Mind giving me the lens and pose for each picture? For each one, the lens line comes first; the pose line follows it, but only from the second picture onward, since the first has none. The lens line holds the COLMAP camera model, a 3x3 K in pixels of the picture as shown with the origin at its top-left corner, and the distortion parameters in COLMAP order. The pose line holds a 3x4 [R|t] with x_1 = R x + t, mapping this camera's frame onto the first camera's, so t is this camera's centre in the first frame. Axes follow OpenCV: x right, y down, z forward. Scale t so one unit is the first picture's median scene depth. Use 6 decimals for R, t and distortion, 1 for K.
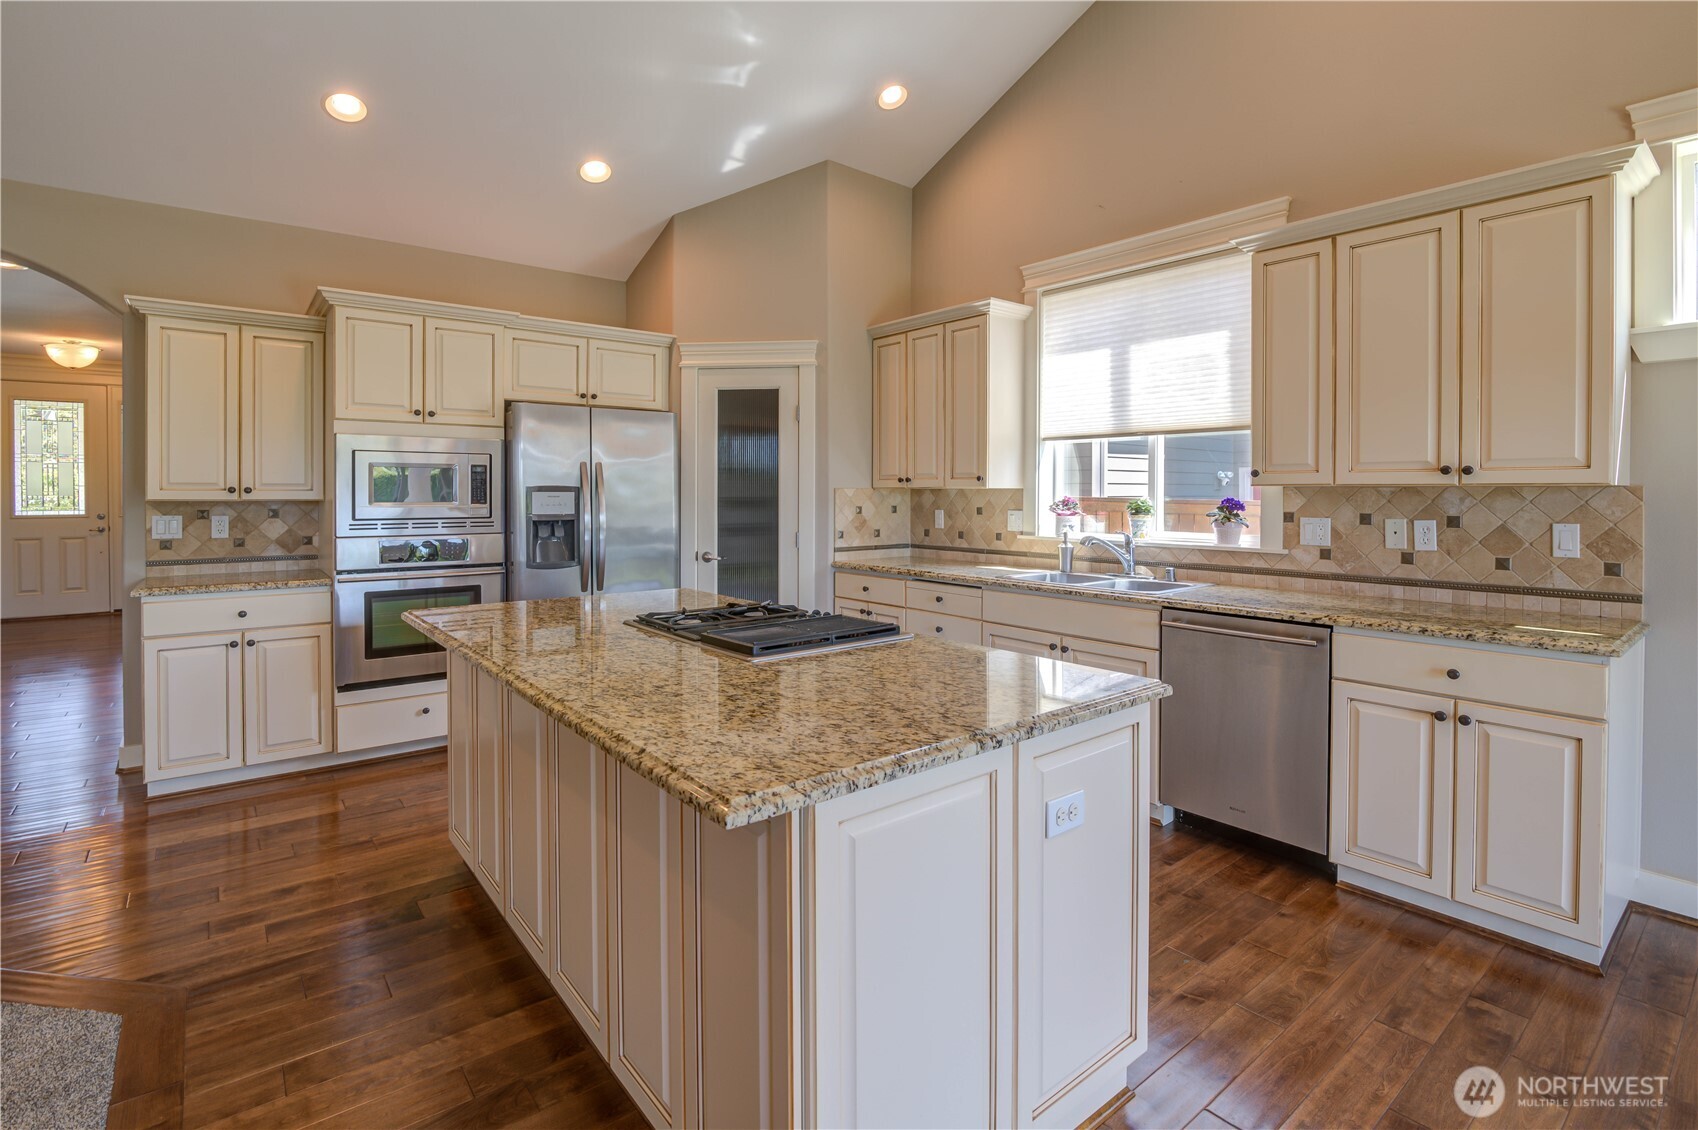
lens RADIAL K [[797.4, 0, 869.6], [0, 797.4, 505.6], [0, 0, 1]] dist [-0.019542, -0.000325]
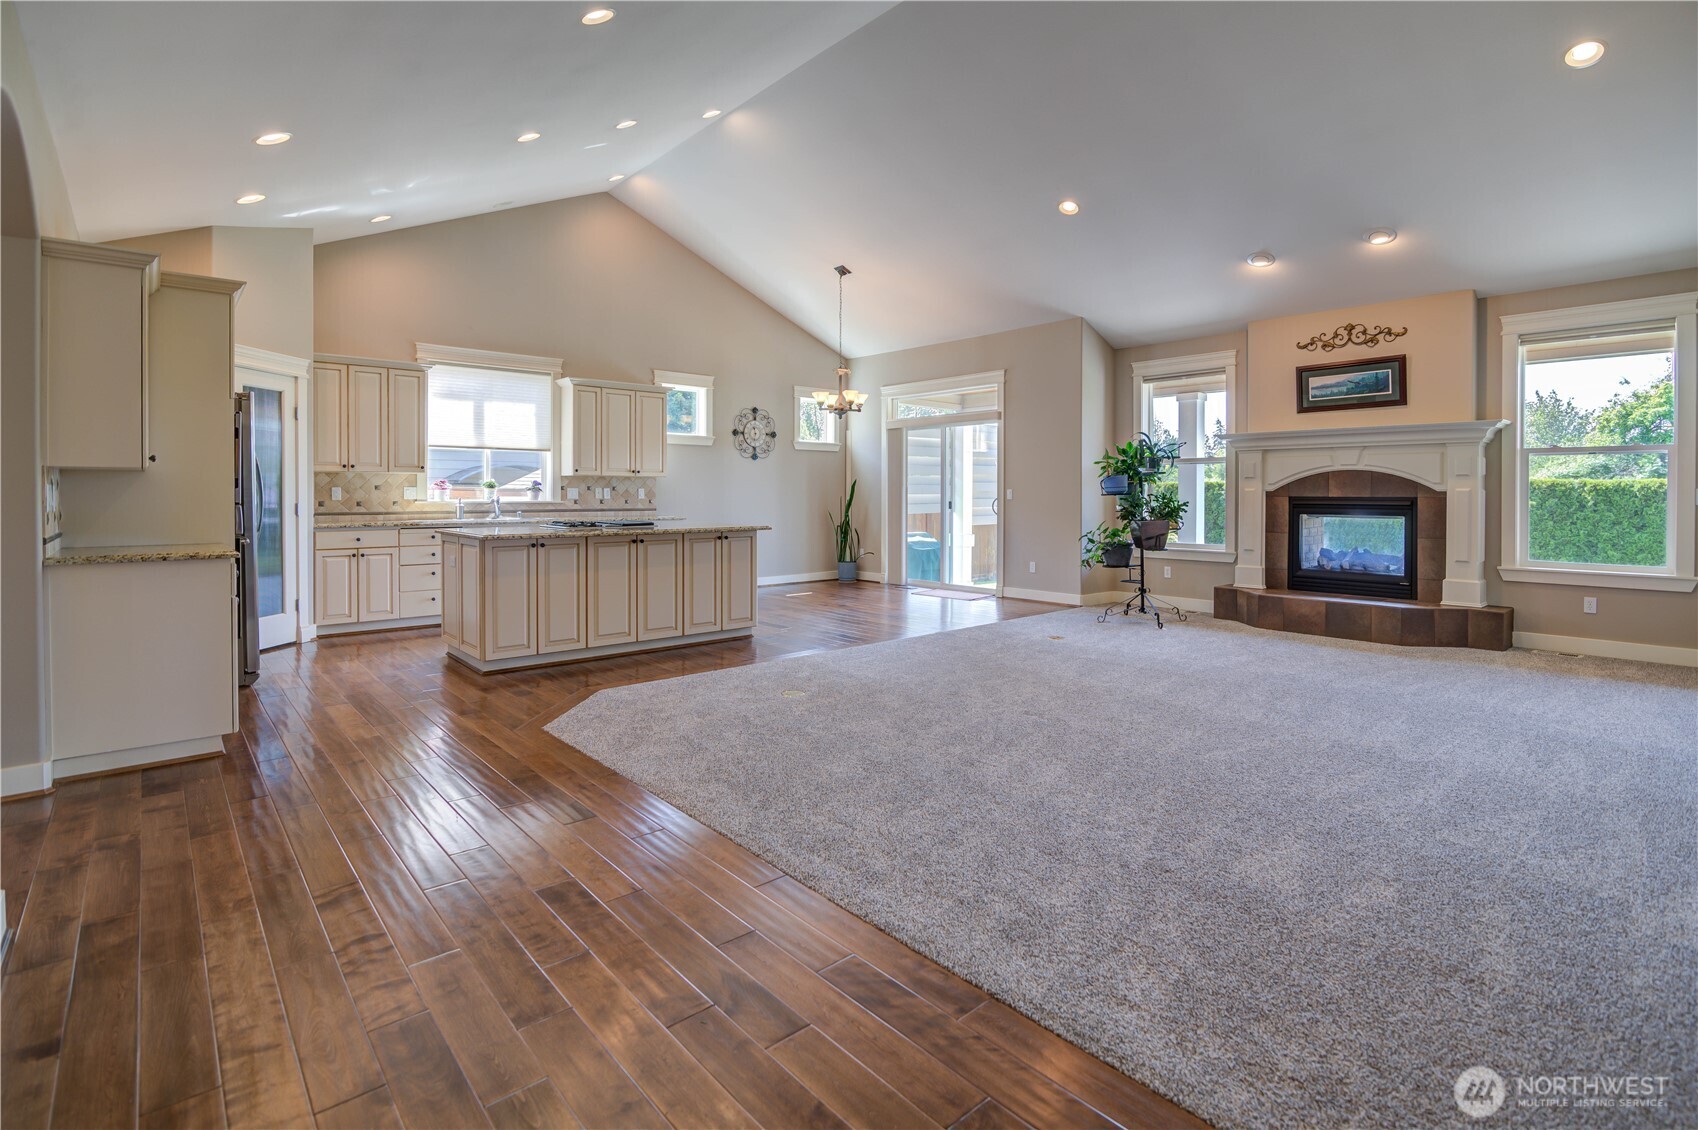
lens RADIAL K [[819.9, 0, 837.2], [0, 819.9, 505.4], [0, 0, 1]] dist [-0.018808, -0.000201]
pose [[-0.019816, -0.014313, 0.999701, -1.962233], [0.015644, 0.999771, 0.014624, 0.042961], [-0.999681, 0.015930, -0.019587, 0.180595]]
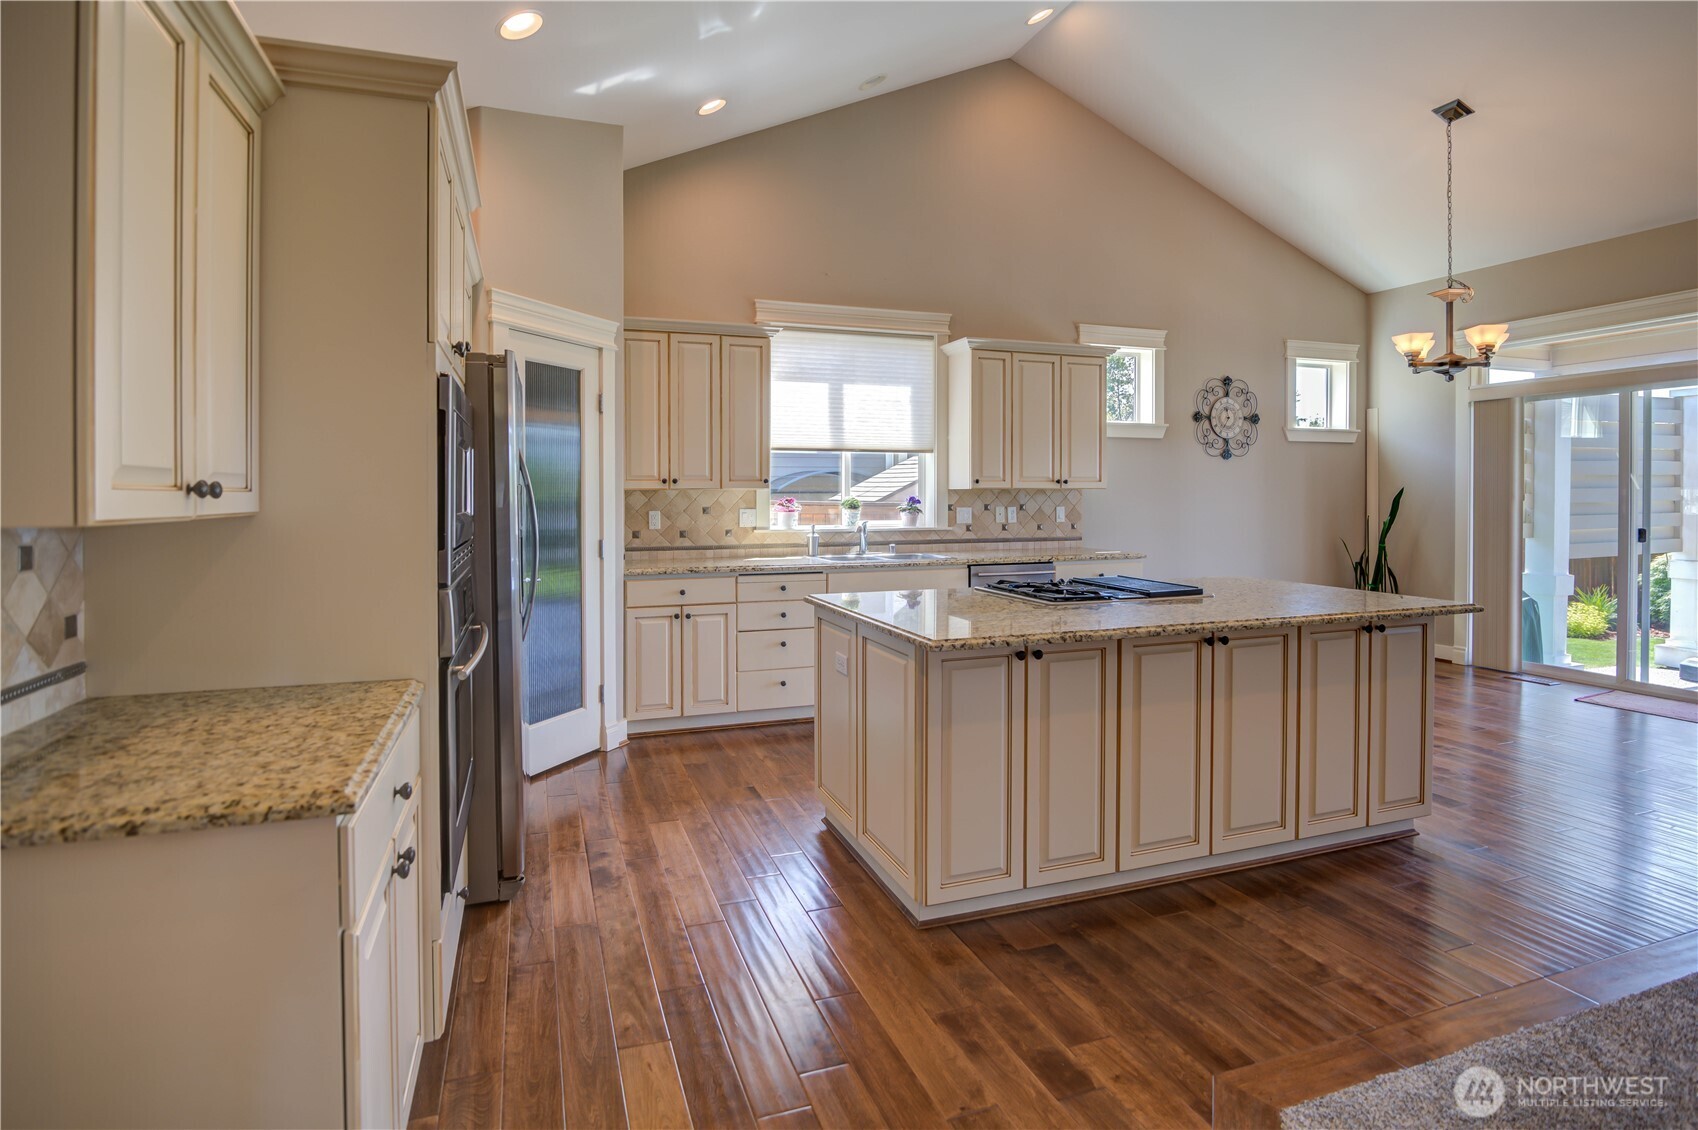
lens RADIAL K [[809.3, 0, 774.3], [0, 809.3, 503.6], [0, 0, 1]] dist [-0.000457, -0.000221]
pose [[0.379755, -0.013042, 0.924995, -1.121982], [0.018250, 0.999812, 0.006604, -0.011018], [-0.924907, 0.014373, 0.379921, 0.665370]]
